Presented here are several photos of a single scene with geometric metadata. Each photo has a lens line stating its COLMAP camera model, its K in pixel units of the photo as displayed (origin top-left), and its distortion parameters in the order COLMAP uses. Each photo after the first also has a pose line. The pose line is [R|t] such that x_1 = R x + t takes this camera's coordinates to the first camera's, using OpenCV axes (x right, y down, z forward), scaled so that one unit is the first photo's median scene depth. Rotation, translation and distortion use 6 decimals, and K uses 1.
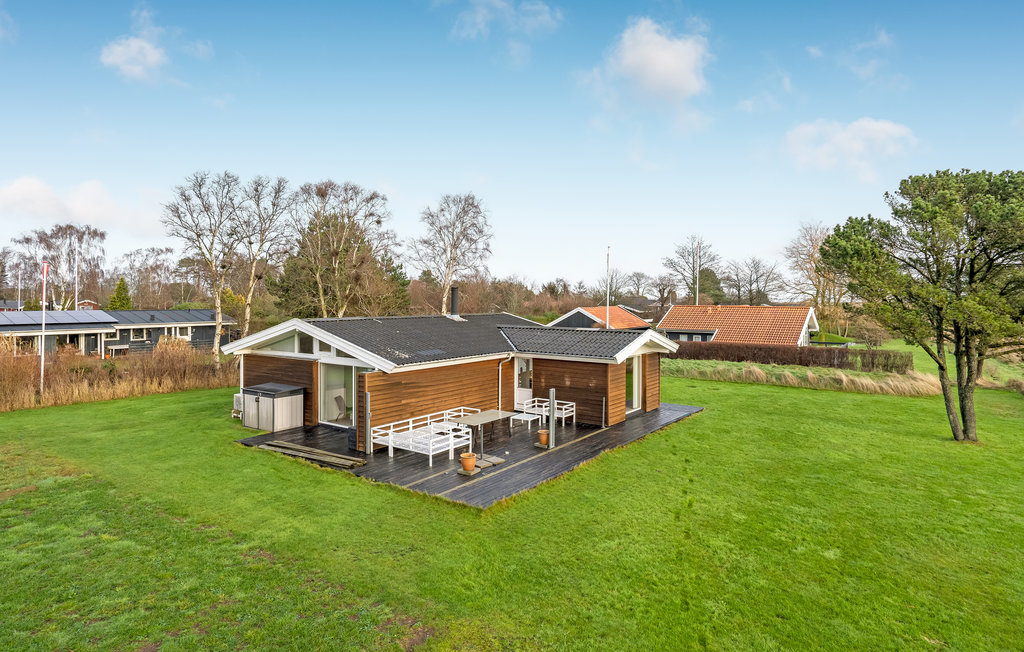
lens RADIAL K [[609.3, 0, 530.8], [0, 609.3, 327.0], [0, 0, 1]] dist [-0.004875, 0.000617]
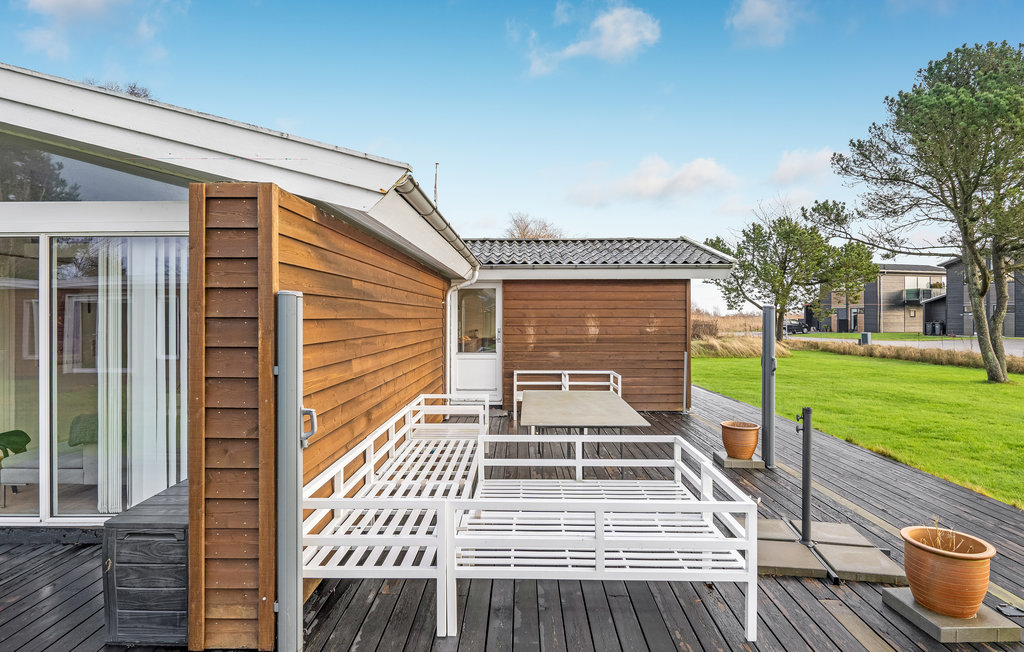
lens RADIAL K [[609.3, 0, 530.8], [0, 609.3, 327.0], [0, 0, 1]] dist [-0.004875, 0.000617]
pose [[0.845316, -0.023536, 0.533748, -0.239096], [0.035016, 0.999322, -0.011390, 0.095820], [-0.533118, 0.028318, 0.845567, 0.649472]]
